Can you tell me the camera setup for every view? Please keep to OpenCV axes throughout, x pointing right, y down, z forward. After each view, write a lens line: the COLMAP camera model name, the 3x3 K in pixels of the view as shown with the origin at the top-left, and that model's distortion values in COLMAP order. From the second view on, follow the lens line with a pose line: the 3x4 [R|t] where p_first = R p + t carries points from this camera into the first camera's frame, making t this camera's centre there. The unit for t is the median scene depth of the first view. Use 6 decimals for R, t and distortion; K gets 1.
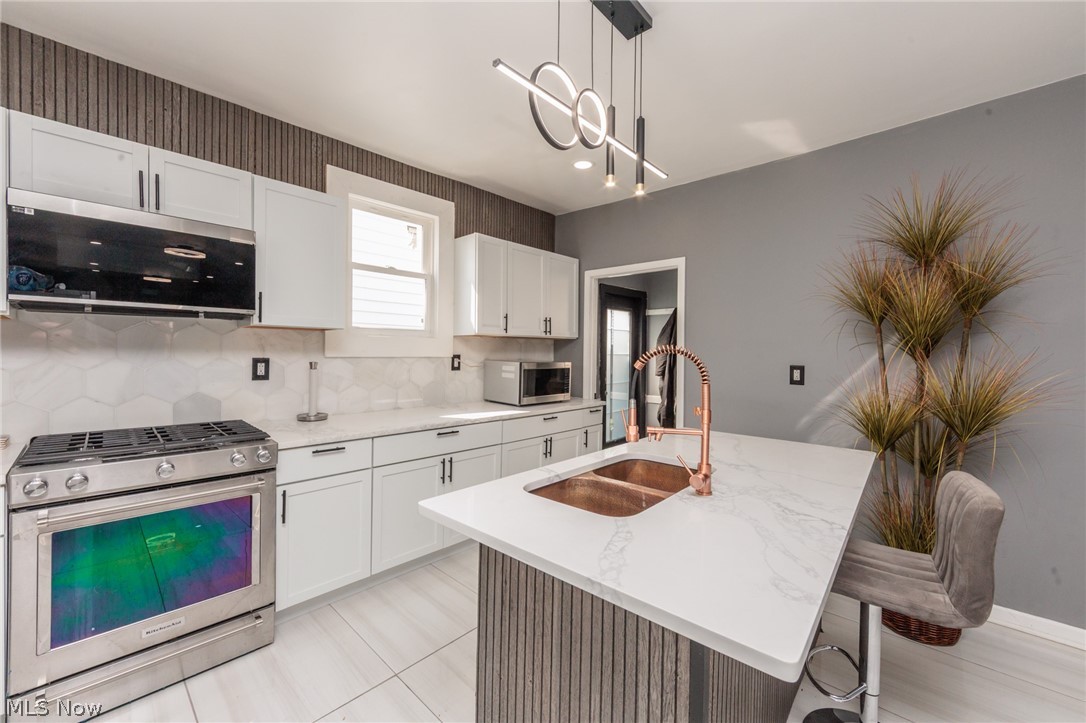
lens RADIAL K [[426.2, 0, 535.6], [0, 426.2, 354.0], [0, 0, 1]] dist [-0.000214, -0.001188]
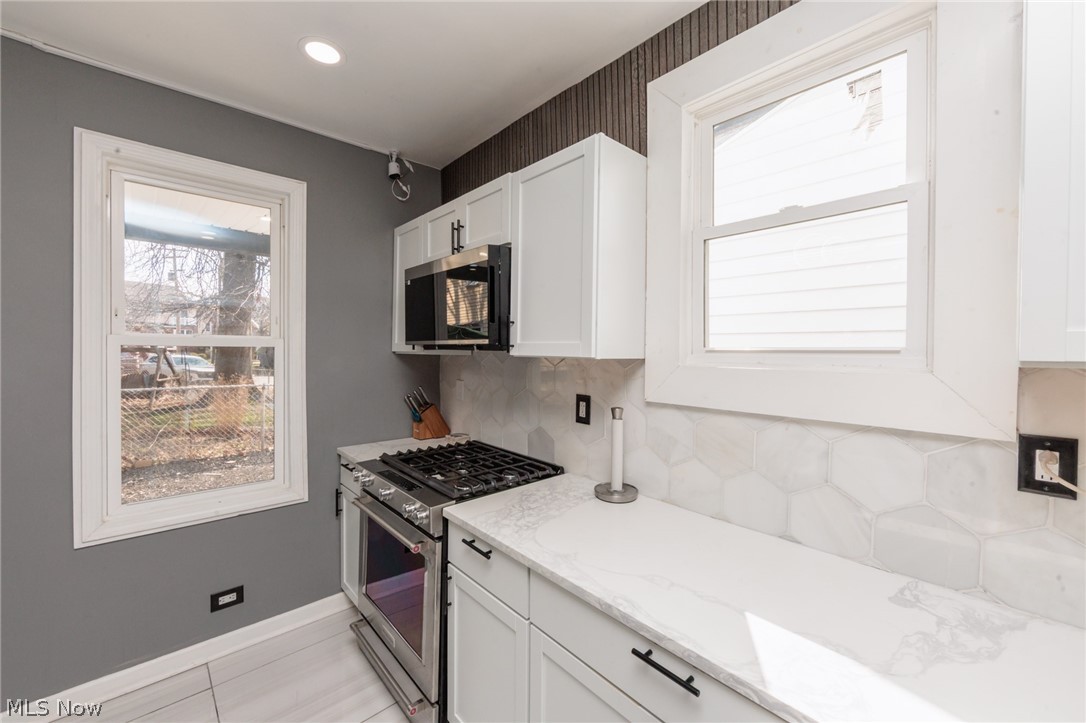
lens RADIAL K [[426.2, 0, 546.1], [0, 426.2, 359.2], [0, 0, 1]] dist [-0.000214, -0.001188]
pose [[-0.057198, 0.004120, -0.998354, 0.110626], [-0.021338, 0.999758, 0.005349, -0.048091], [0.998135, 0.021609, -0.057096, 0.794123]]
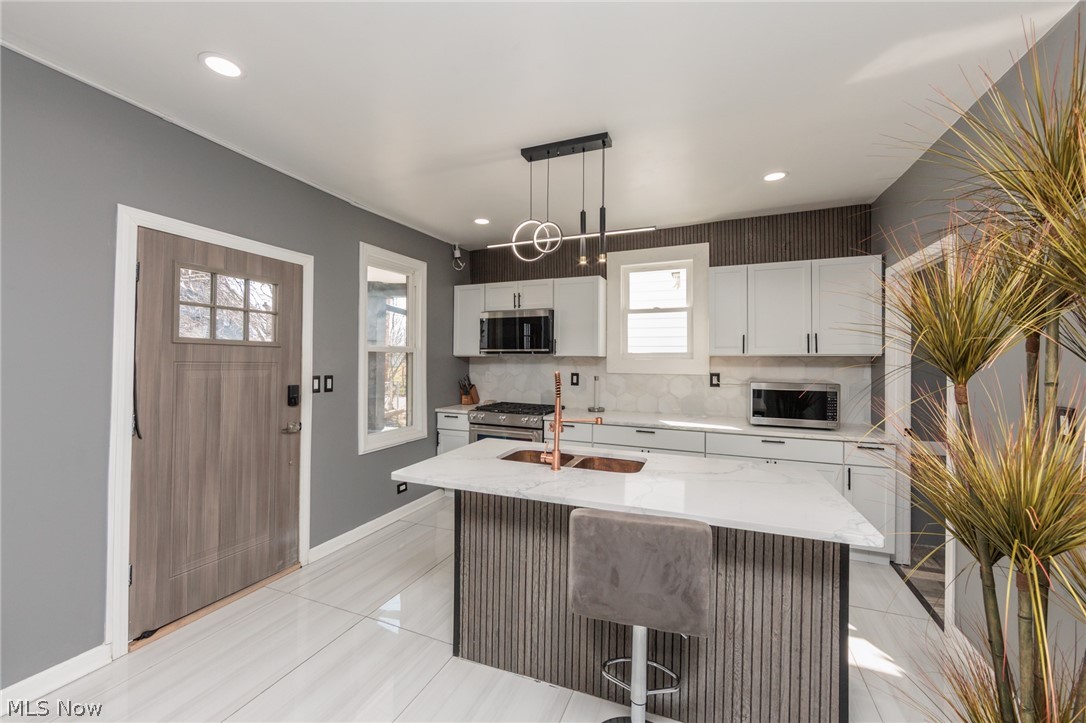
lens RADIAL K [[426.2, 0, 549.3], [0, 426.2, 359.1], [0, 0, 1]] dist [-0.000214, -0.001188]
pose [[0.372492, -0.011452, -0.927965, 0.802262], [-0.007396, 0.999855, -0.015308, -0.017313], [0.928006, 0.012566, 0.372353, 0.186346]]
